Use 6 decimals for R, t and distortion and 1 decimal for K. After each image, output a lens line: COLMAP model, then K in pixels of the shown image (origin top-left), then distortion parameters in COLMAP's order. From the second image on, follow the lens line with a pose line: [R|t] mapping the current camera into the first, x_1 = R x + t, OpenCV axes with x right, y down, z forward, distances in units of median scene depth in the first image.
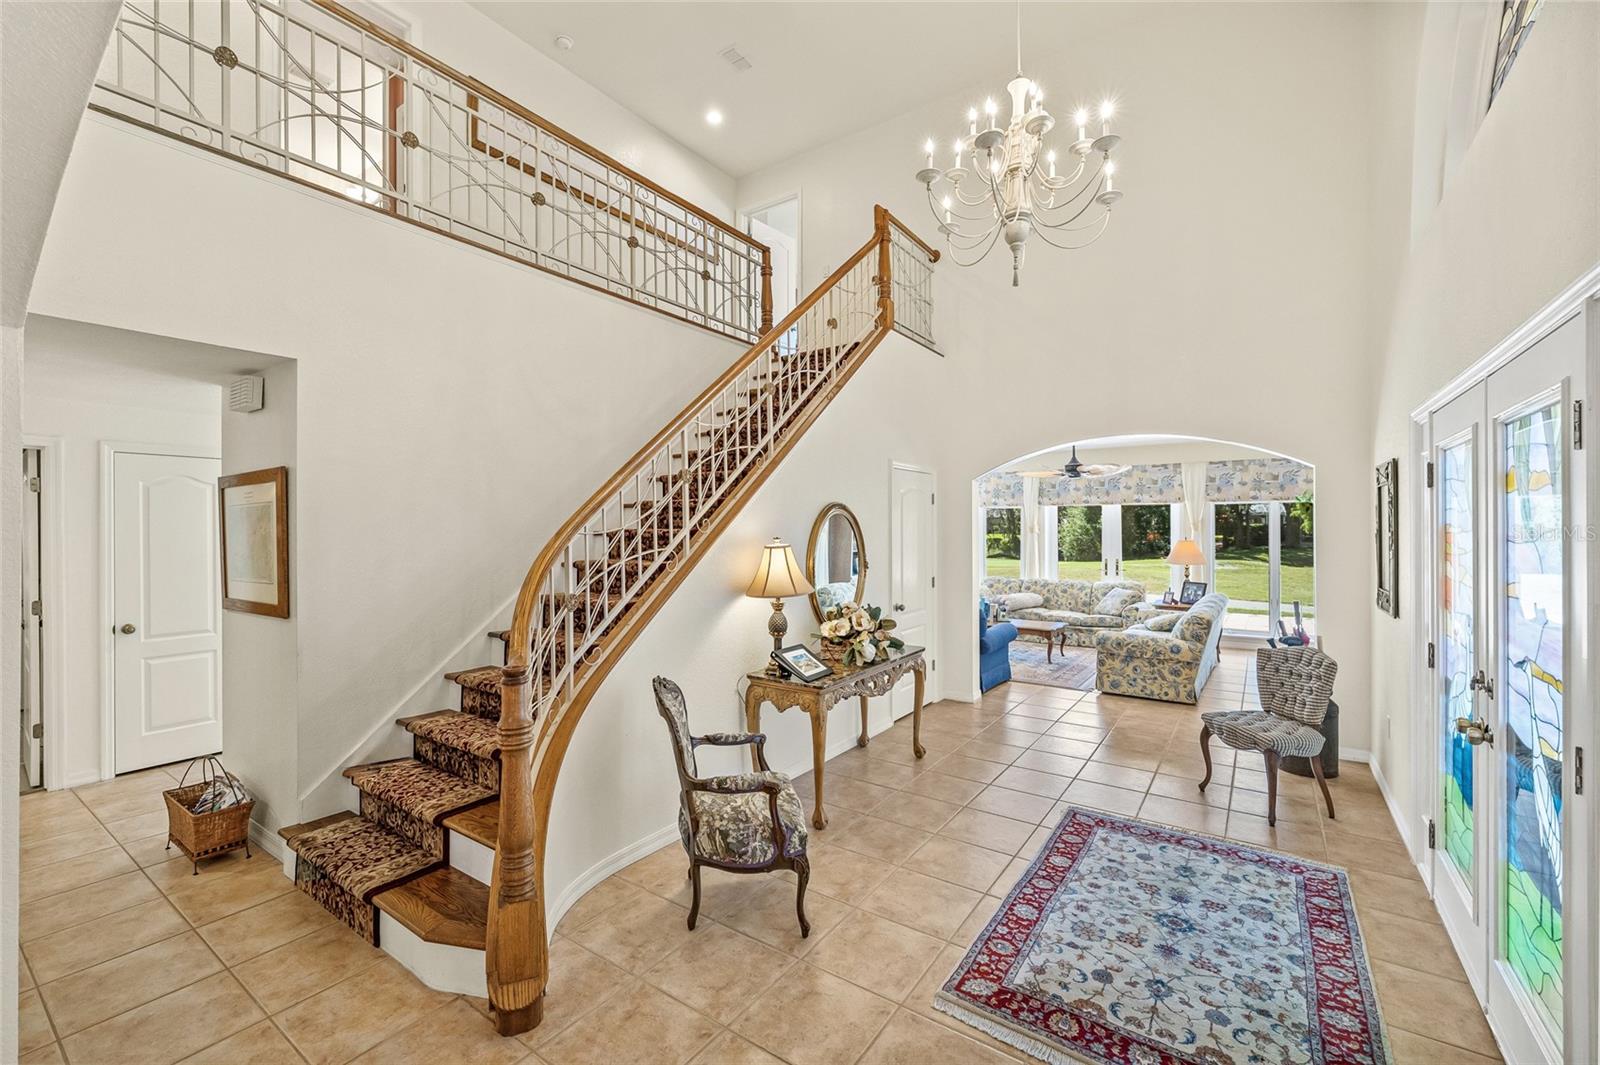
lens RADIAL K [[692.2, 0, 804.1], [0, 692.2, 534.1], [0, 0, 1]] dist [0.000423, 0.000122]
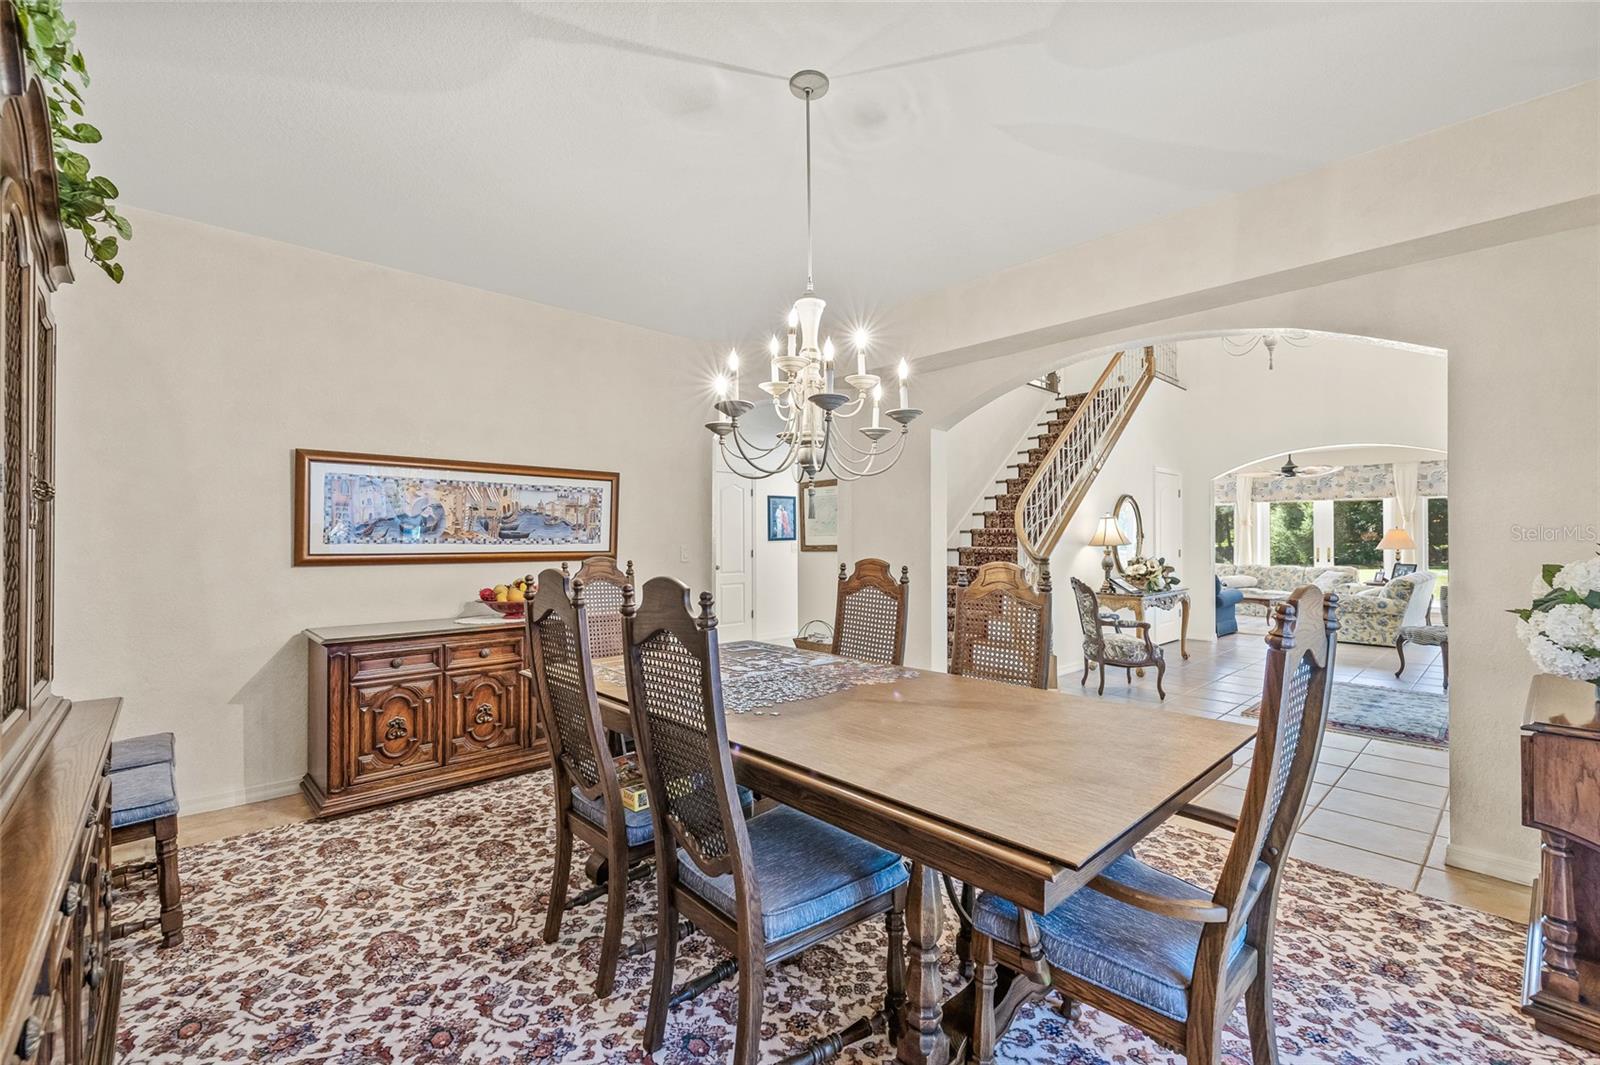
lens RADIAL K [[692.2, 0, 796.3], [0, 692.2, 537.7], [0, 0, 1]] dist [0.000423, 0.000122]
pose [[0.974617, 0.001095, -0.223875, -0.194597], [-0.002820, 0.999969, -0.007384, 0.038906], [0.223860, 0.007828, 0.974590, -0.406709]]
